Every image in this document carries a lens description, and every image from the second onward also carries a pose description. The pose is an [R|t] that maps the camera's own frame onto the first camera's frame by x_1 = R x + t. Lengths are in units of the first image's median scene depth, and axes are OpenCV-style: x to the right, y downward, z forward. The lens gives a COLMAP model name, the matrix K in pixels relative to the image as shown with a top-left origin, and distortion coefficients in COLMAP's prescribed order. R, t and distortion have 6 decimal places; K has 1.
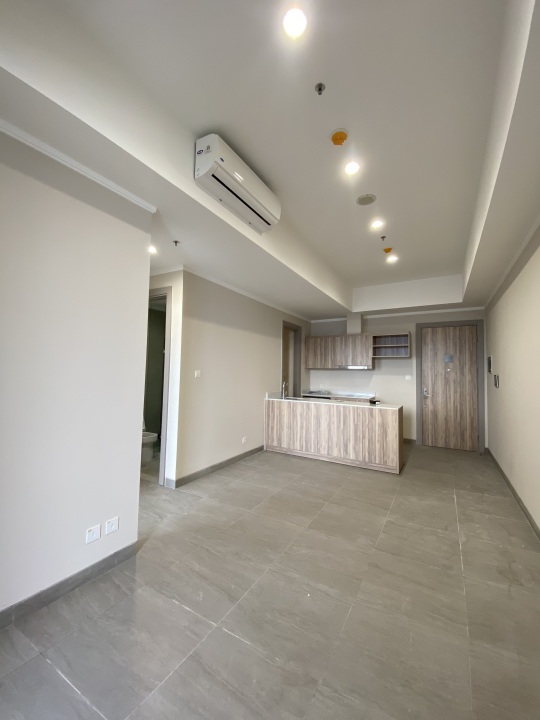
lens RADIAL K [[293.4, 0, 270.0], [0, 293.4, 360.0], [0, 0, 1]] dist [0.026784, -0.000101]
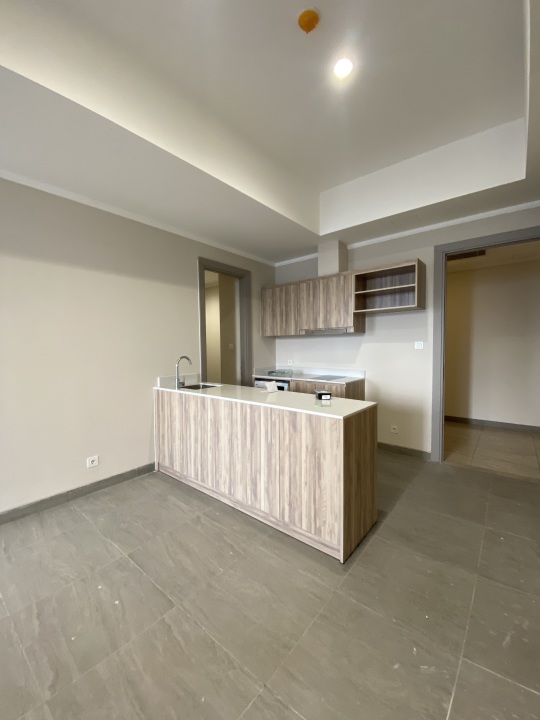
lens RADIAL K [[293.4, 0, 270.0], [0, 293.4, 360.0], [0, 0, 1]] dist [0.026784, -0.000101]
pose [[0.983827, -0.022839, -0.177661, 0.336915], [0.038132, 0.995807, 0.083149, 0.035005], [0.175017, -0.088579, 0.980573, 0.468238]]
